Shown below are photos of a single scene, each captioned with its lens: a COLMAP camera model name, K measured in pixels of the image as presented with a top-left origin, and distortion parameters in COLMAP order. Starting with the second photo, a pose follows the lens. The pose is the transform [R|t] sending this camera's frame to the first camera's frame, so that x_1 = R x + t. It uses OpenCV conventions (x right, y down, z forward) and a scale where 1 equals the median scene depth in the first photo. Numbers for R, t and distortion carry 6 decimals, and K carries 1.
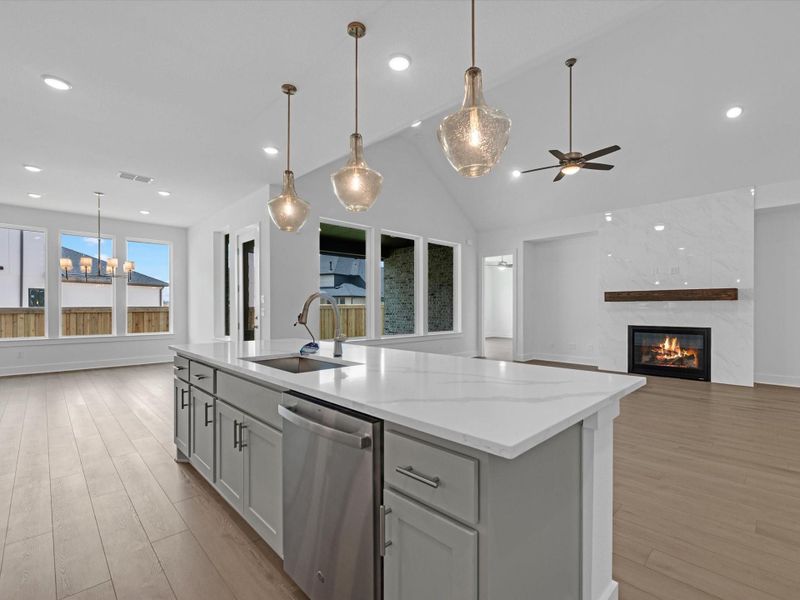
lens RADIAL K [[366.4, 0, 405.5], [0, 366.4, 305.9], [0, 0, 1]] dist [-0.004007, -0.000885]
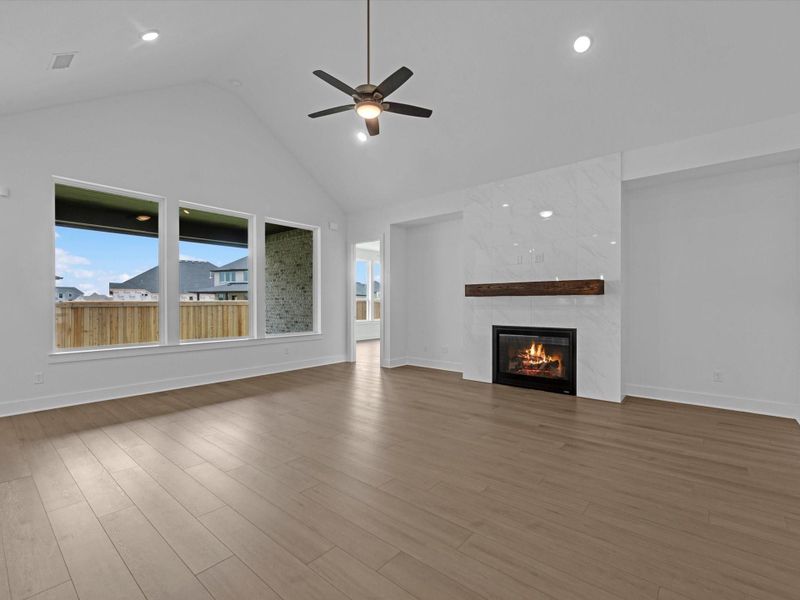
lens RADIAL K [[366.4, 0, 395.7], [0, 366.4, 302.5], [0, 0, 1]] dist [-0.004007, -0.000885]
pose [[0.995422, -0.000161, 0.095572, 0.324397], [-0.000096, 0.999996, 0.002680, -0.000258], [-0.095572, -0.002677, 0.995419, 0.207871]]
